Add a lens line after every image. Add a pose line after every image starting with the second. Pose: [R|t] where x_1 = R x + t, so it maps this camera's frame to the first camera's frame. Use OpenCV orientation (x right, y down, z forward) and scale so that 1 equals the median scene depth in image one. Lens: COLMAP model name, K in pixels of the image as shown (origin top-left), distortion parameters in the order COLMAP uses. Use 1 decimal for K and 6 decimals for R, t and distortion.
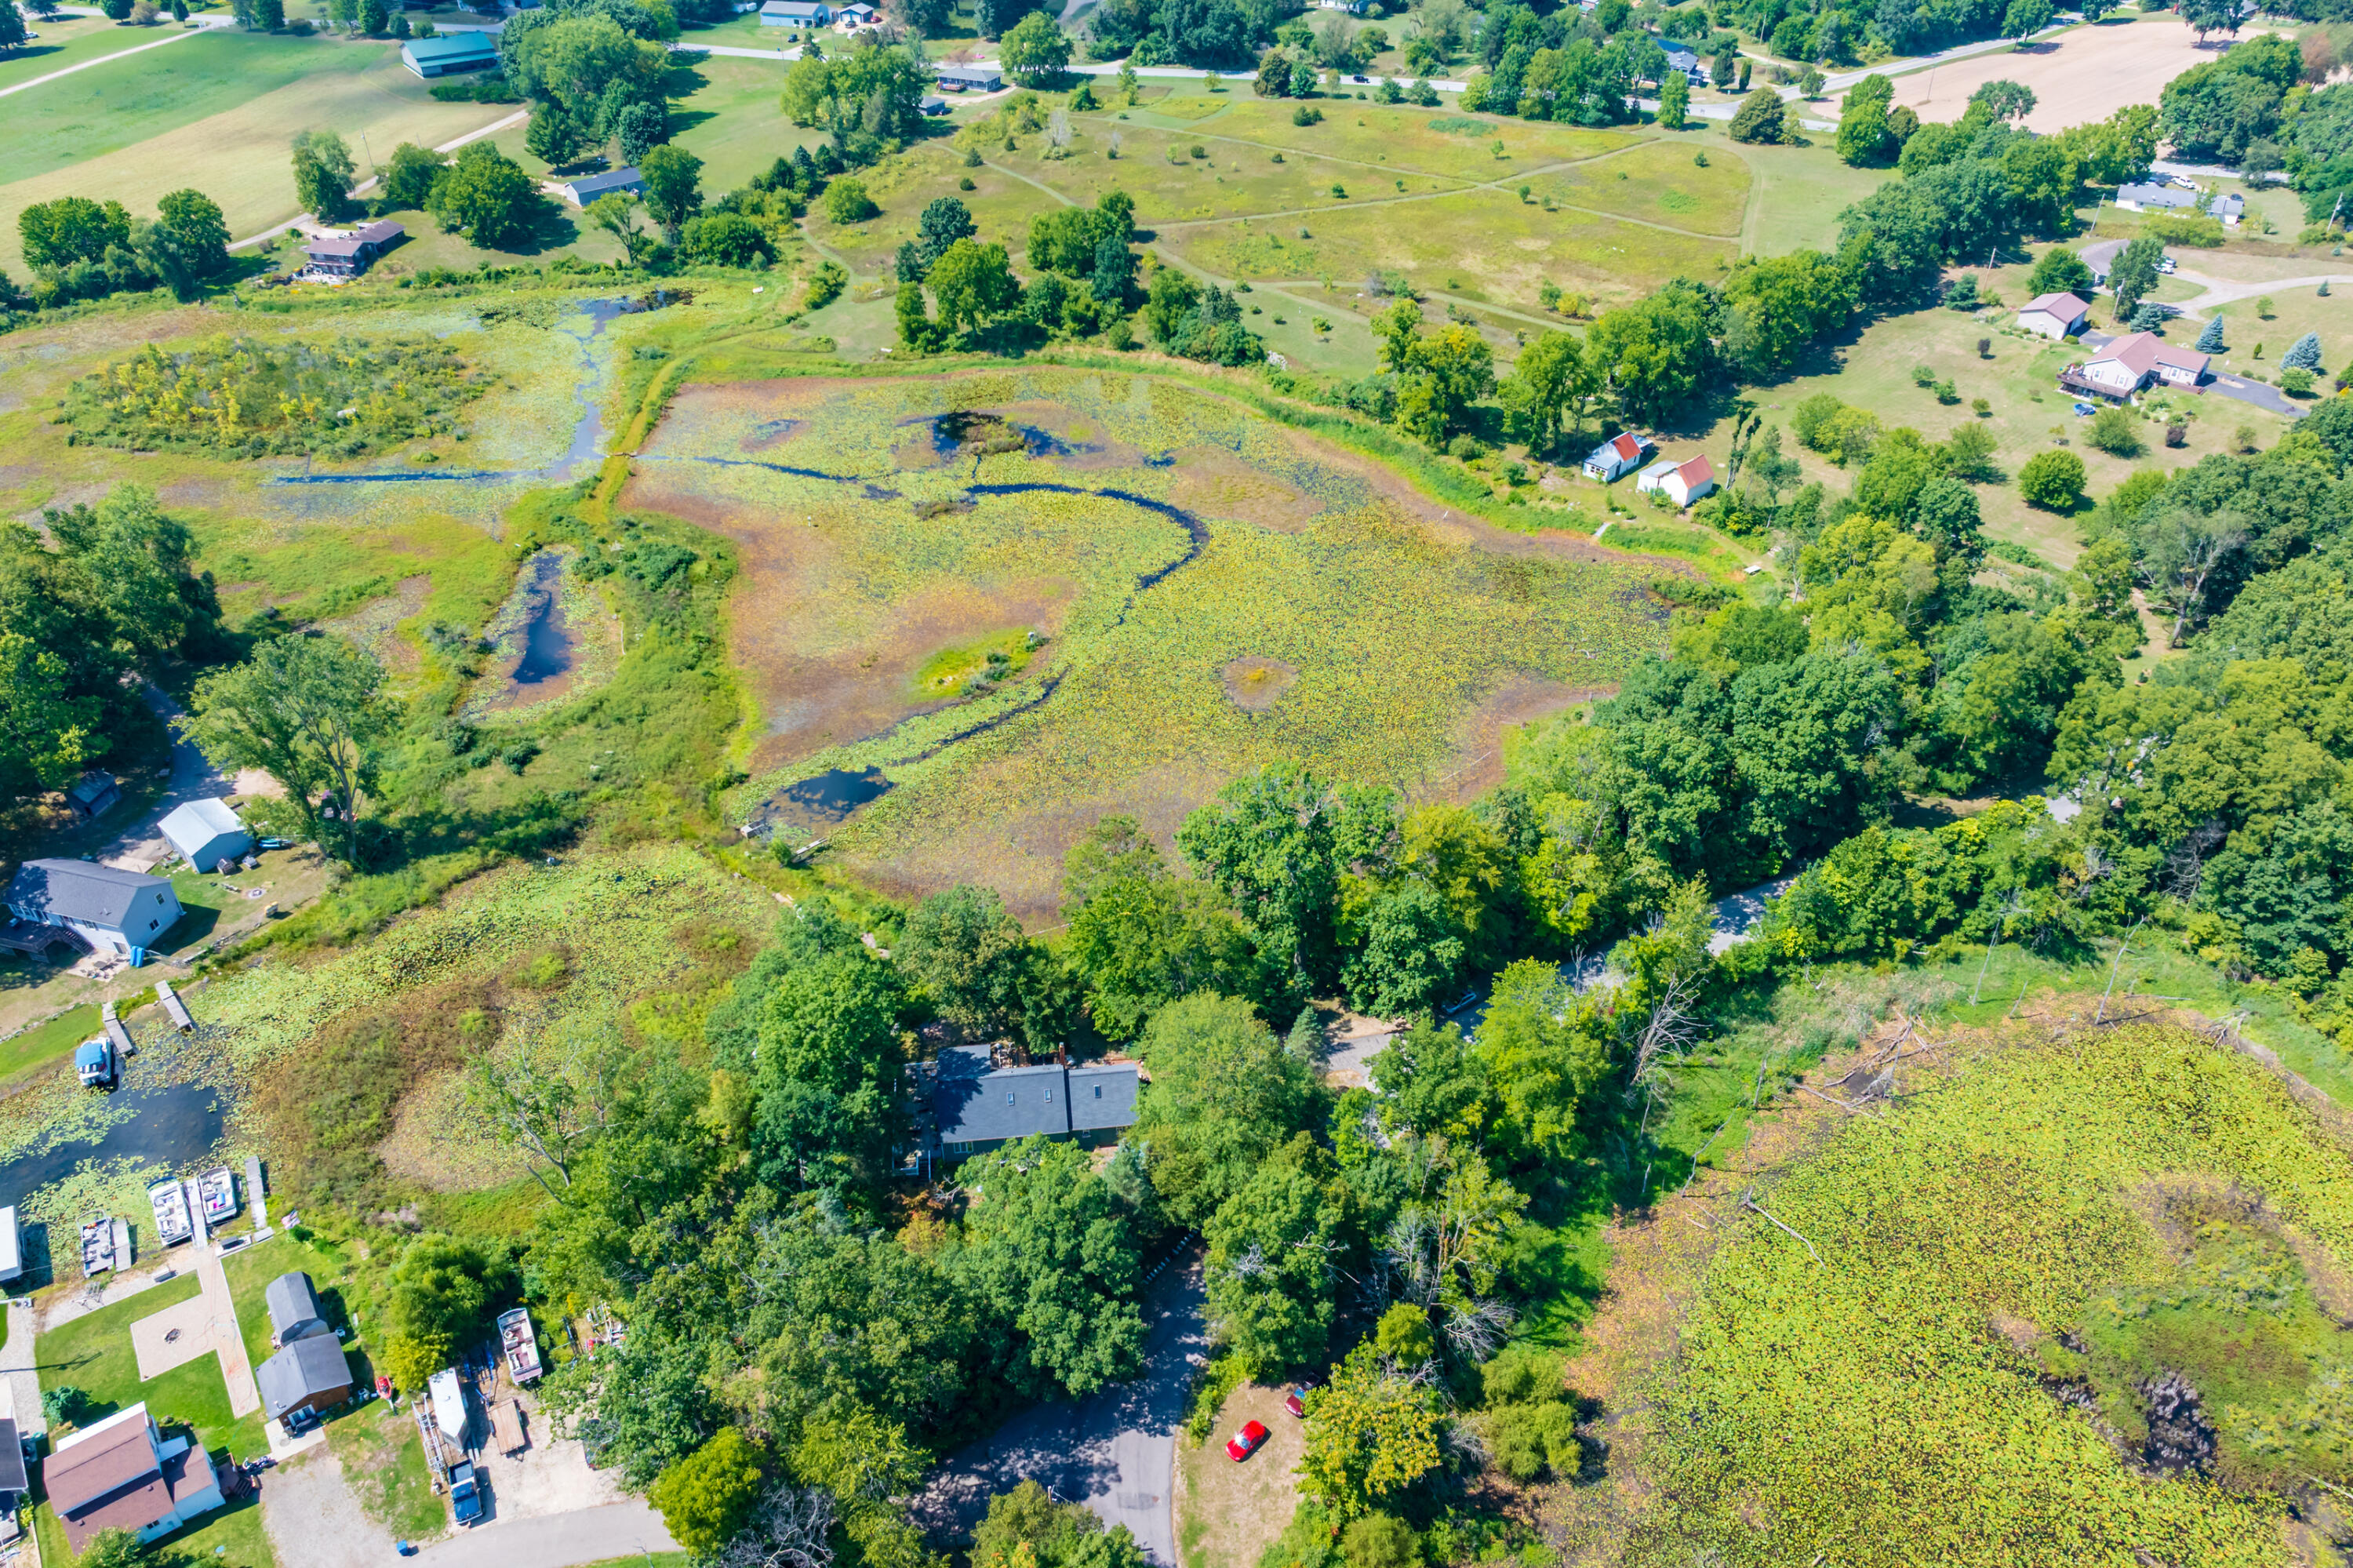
lens RADIAL K [[1655.4, 0, 1180.8], [0, 1655.4, 799.9], [0, 0, 1]] dist [-0.038586, 0.027642]
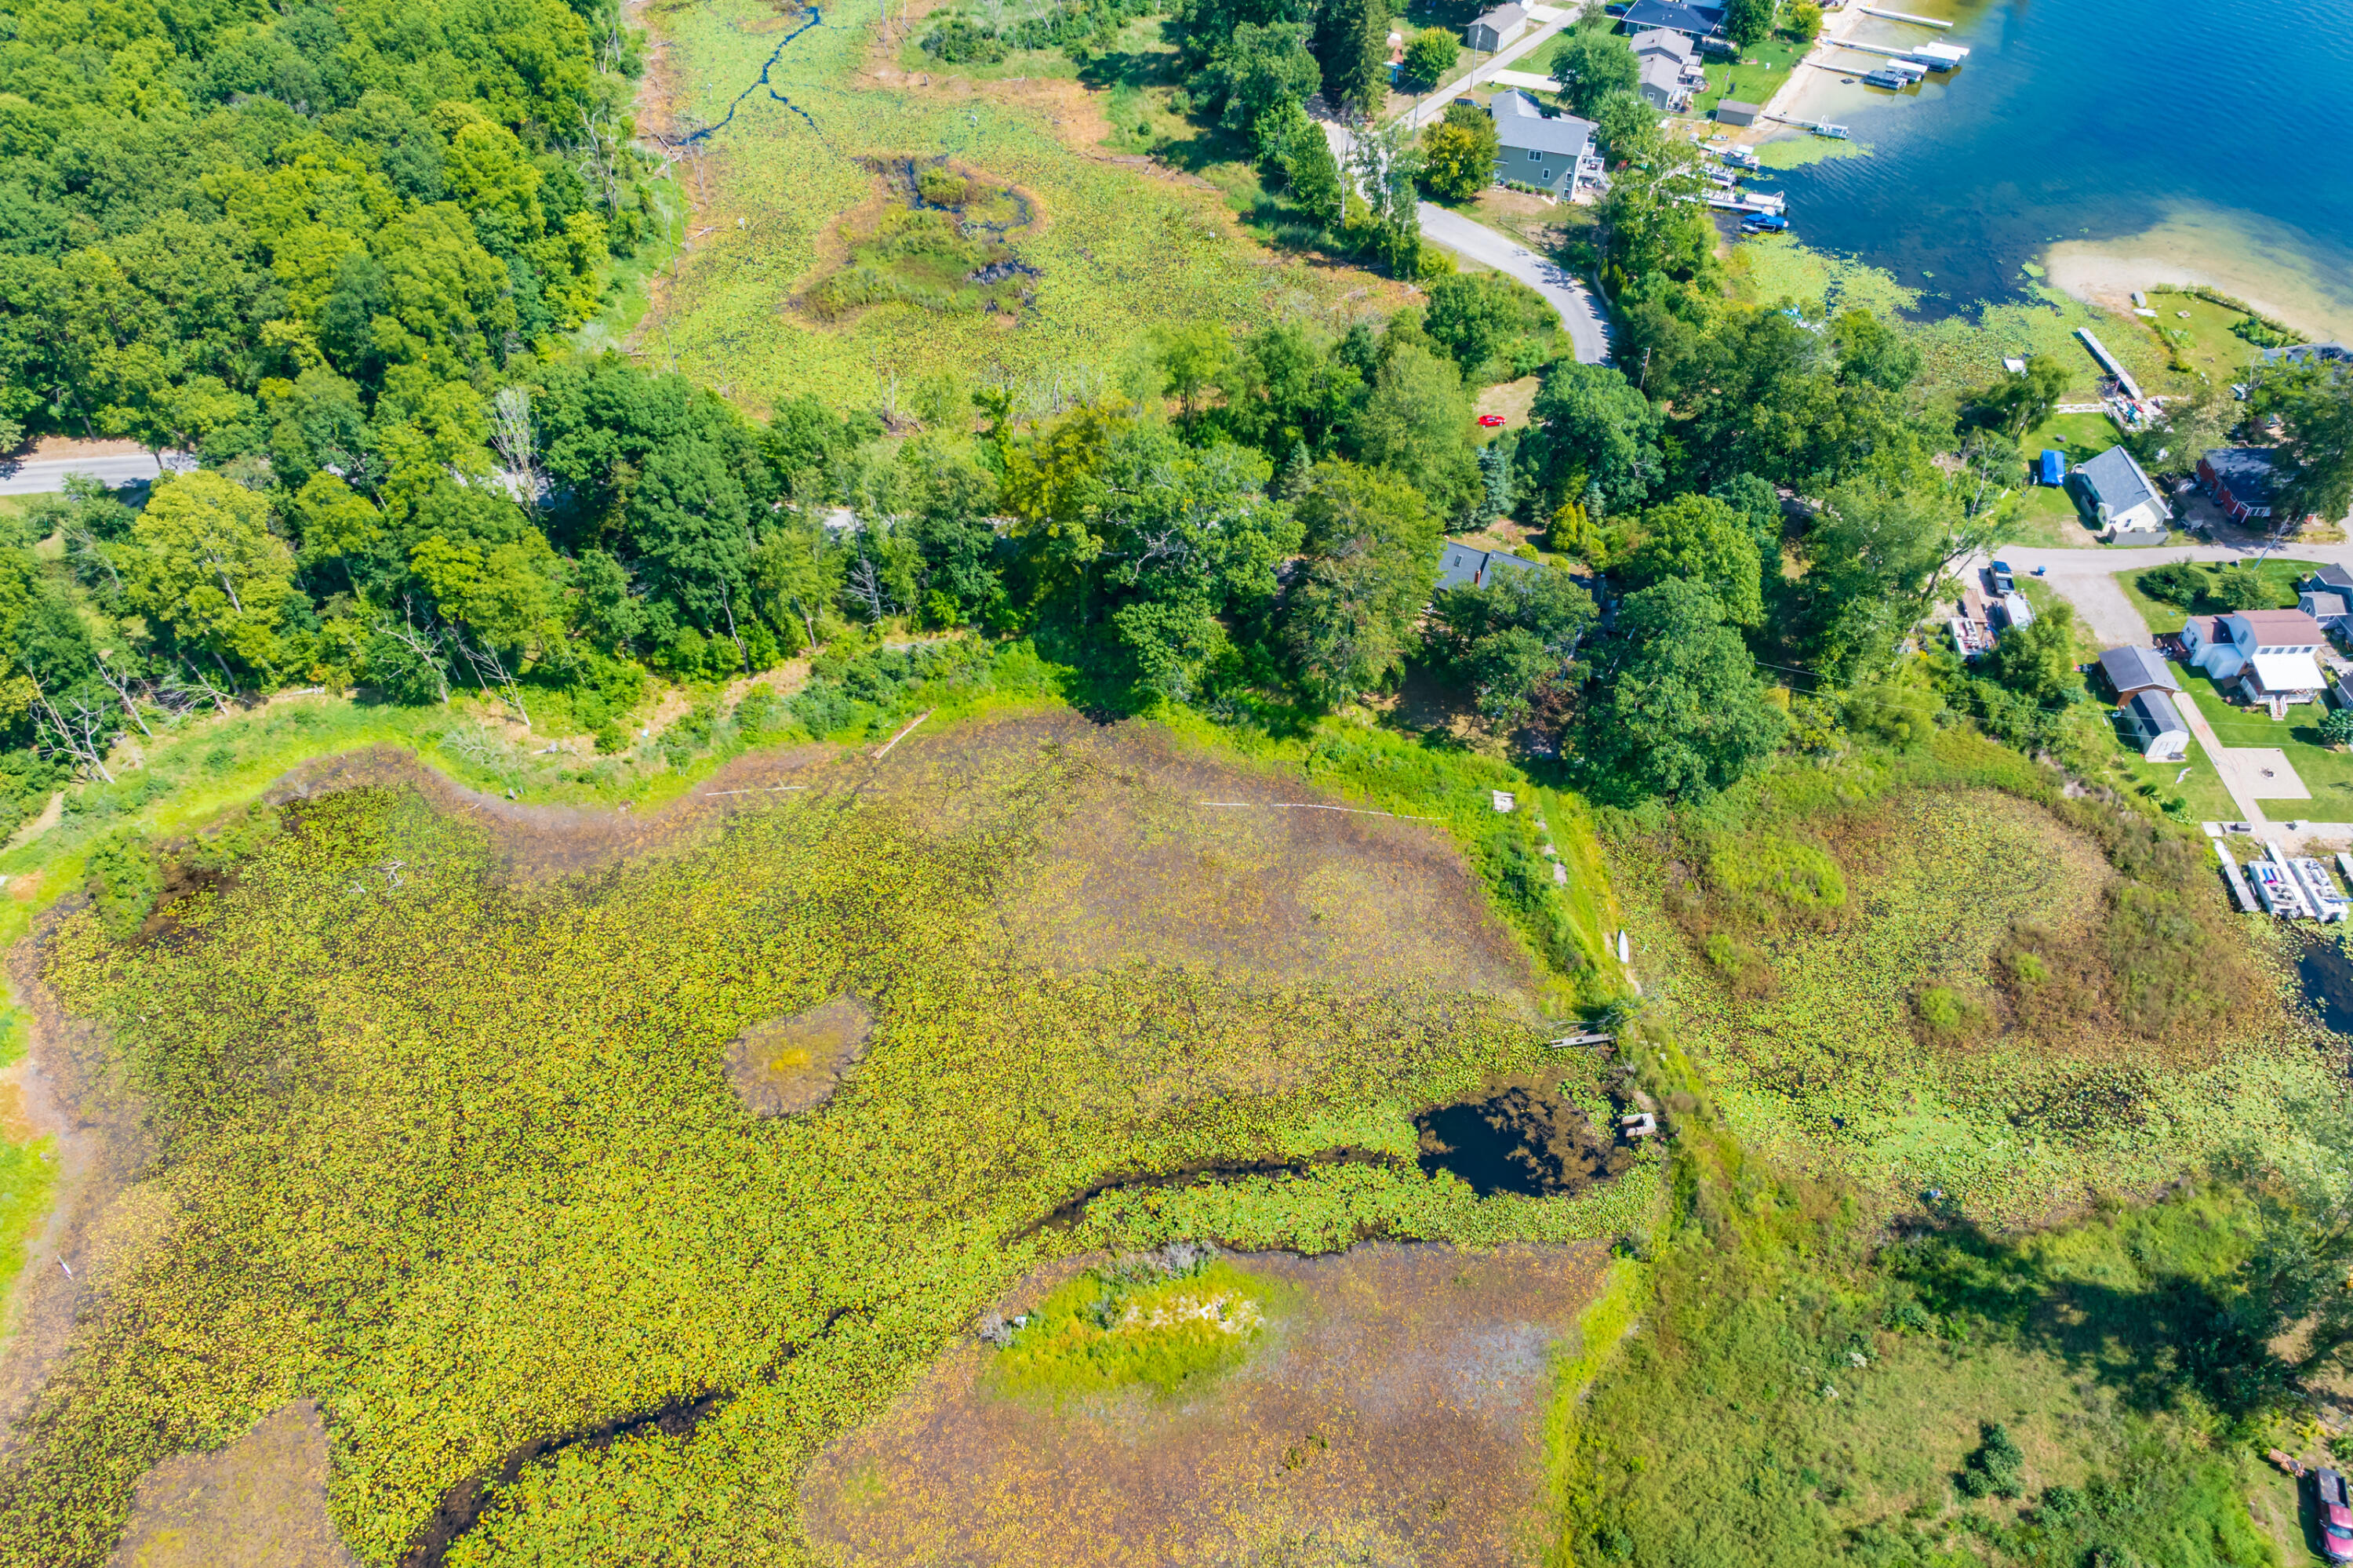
lens RADIAL K [[1655.4, 0, 1190.6], [0, 1655.4, 772.9], [0, 0, 1]] dist [-0.038586, 0.027642]
pose [[-0.822132, -0.402605, 0.402502, -0.323358], [0.343747, 0.212521, 0.914698, -0.701474], [-0.453802, 0.890362, -0.036327, 0.982670]]
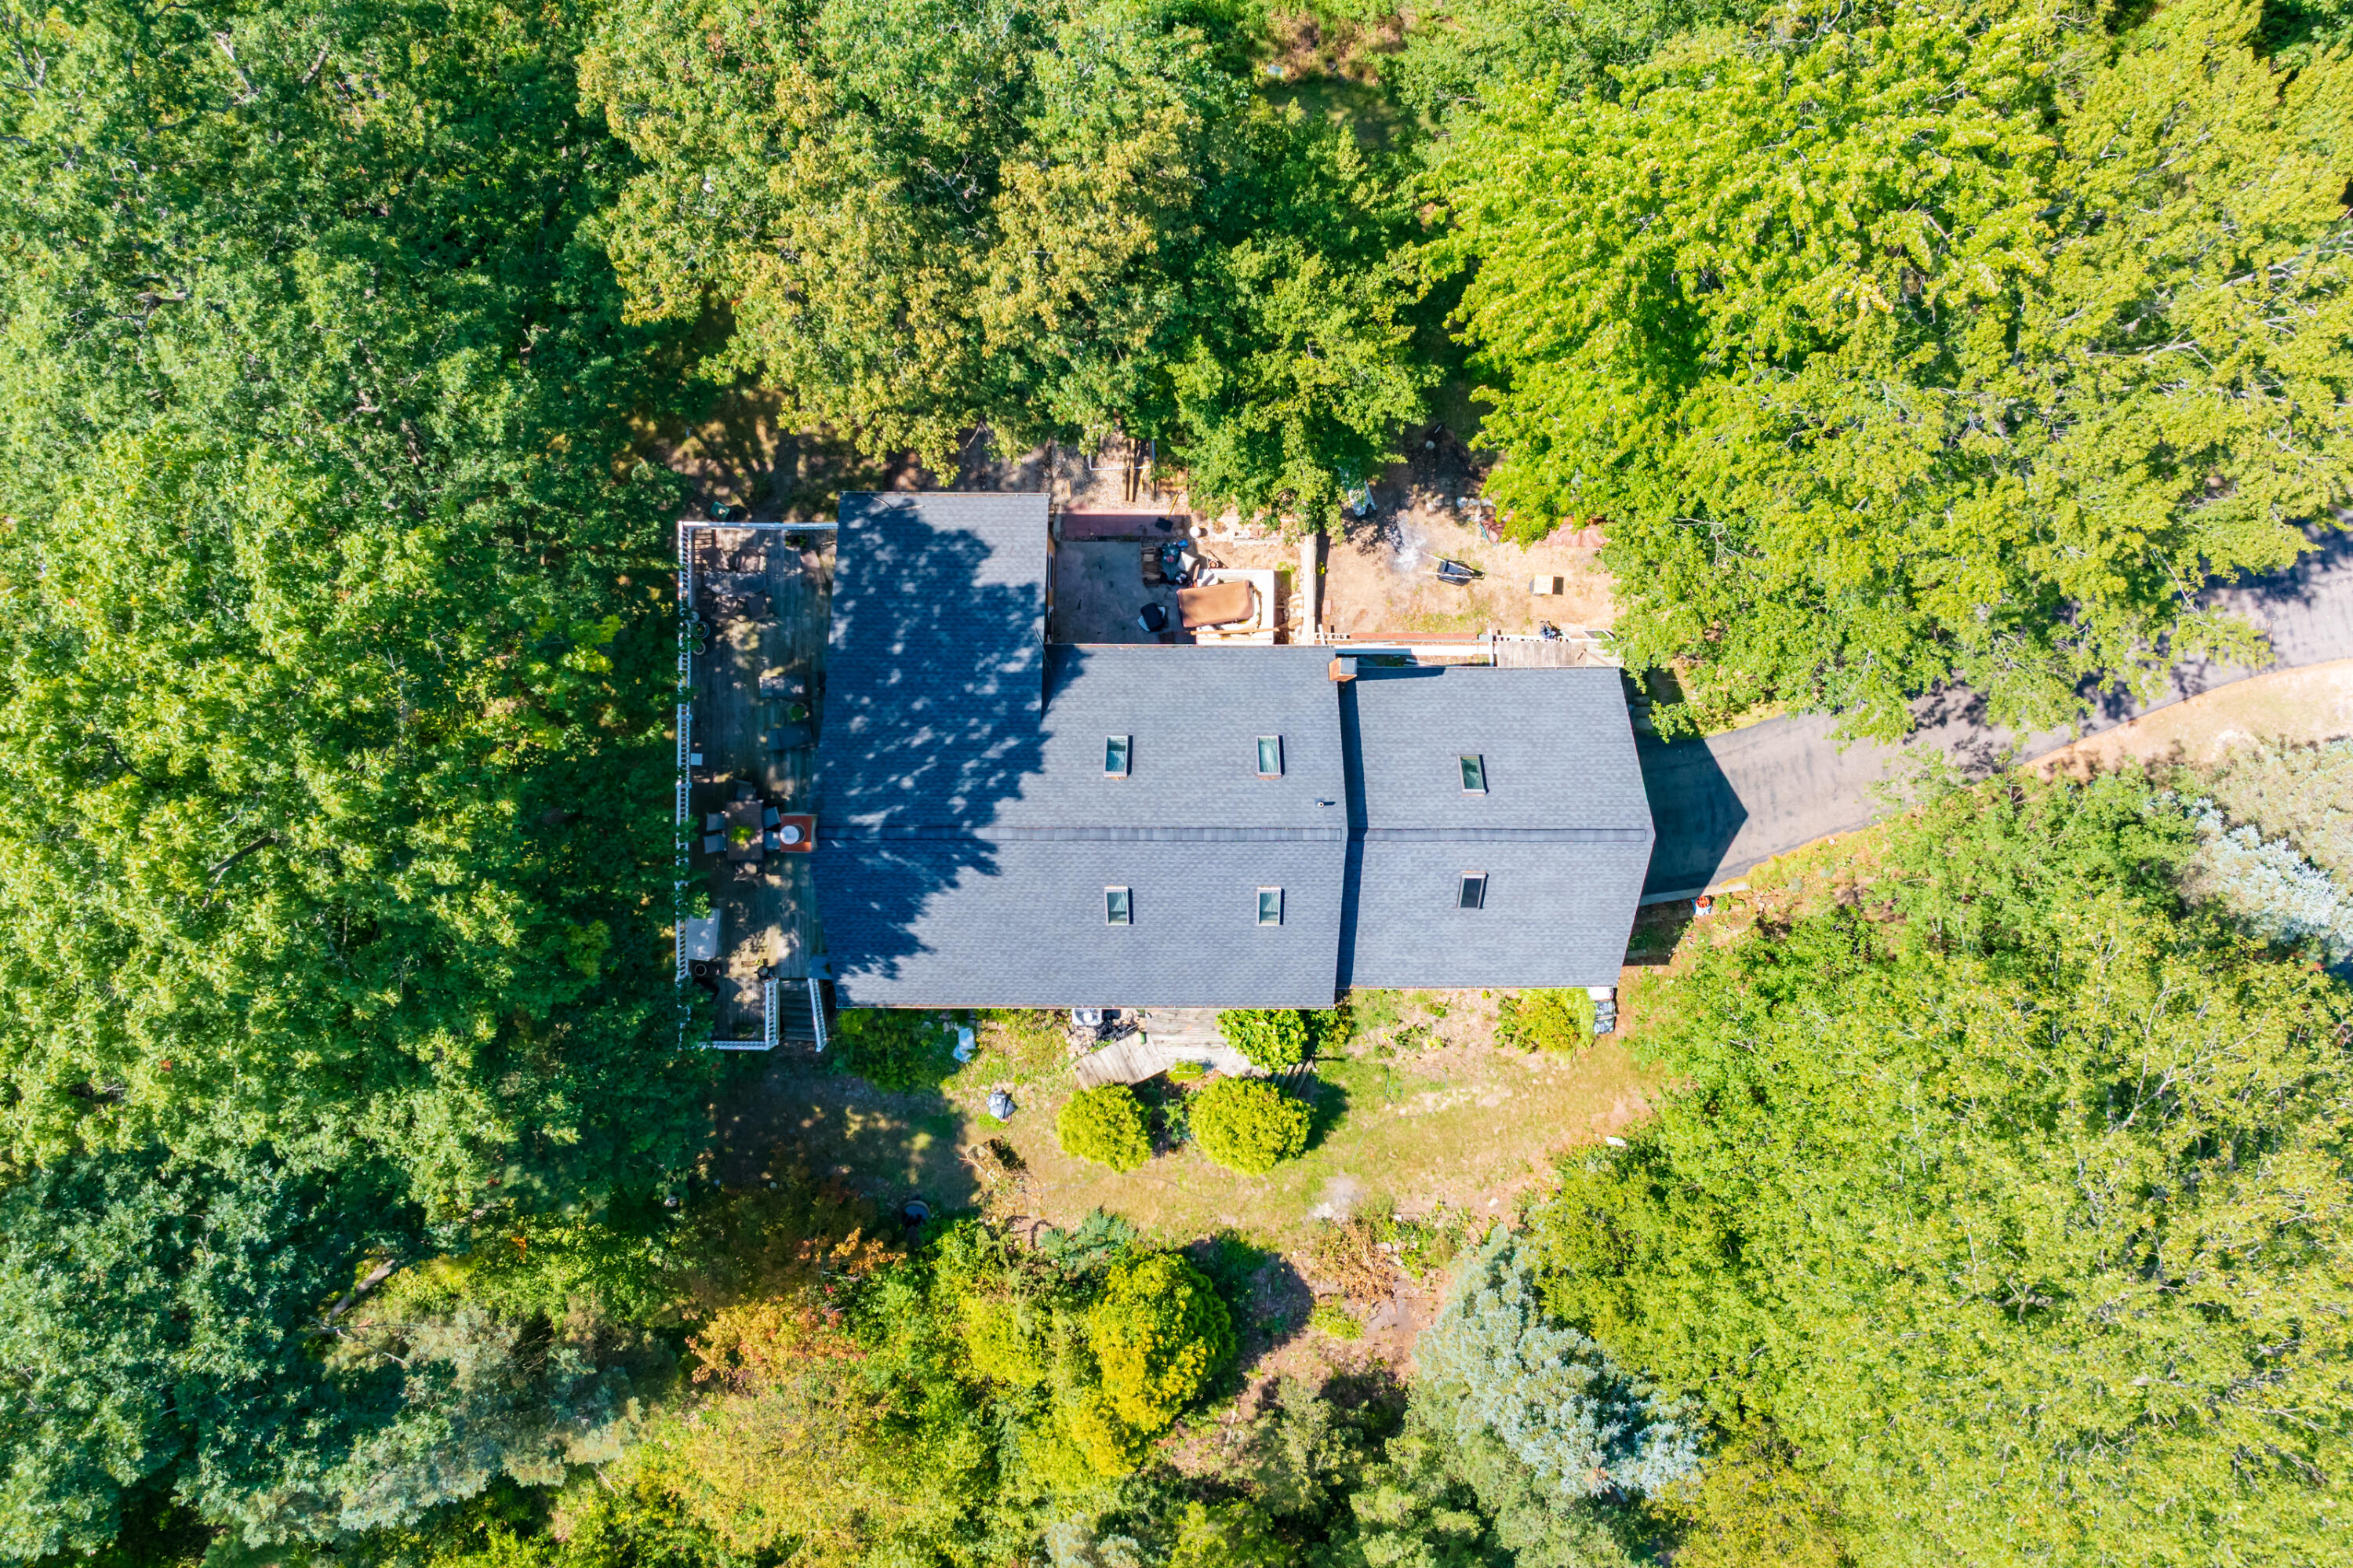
lens RADIAL K [[1655.4, 0, 1197.9], [0, 1655.4, 758.7], [0, 0, 1]] dist [-0.038586, 0.027642]
pose [[0.992831, 0.119250, -0.008113, -0.070288], [-0.062867, 0.578723, 0.813098, -0.023434], [0.101657, -0.806759, 0.582071, 0.674878]]
